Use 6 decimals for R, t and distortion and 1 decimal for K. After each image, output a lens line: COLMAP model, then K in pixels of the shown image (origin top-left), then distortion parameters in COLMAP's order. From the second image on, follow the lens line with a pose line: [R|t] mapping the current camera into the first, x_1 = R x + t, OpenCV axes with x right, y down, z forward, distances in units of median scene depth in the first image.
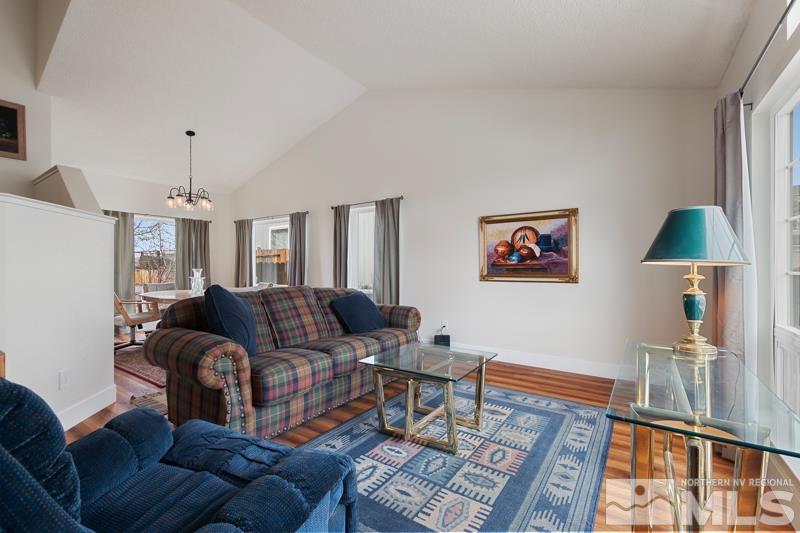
lens RADIAL K [[348.4, 0, 402.0], [0, 348.4, 264.8], [0, 0, 1]] dist [0.001028, -0.000097]
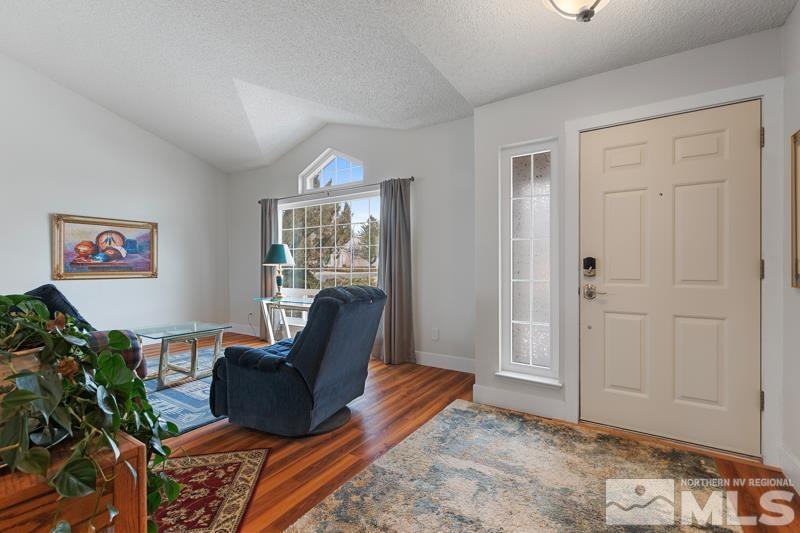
lens RADIAL K [[348.4, 0, 403.1], [0, 348.4, 267.6], [0, 0, 1]] dist [0.001028, -0.000097]
pose [[-0.046062, -0.002459, 0.998936, -0.852339], [-0.007503, 0.999970, 0.002115, 0.002933], [-0.998910, -0.007397, -0.046079, 0.082225]]
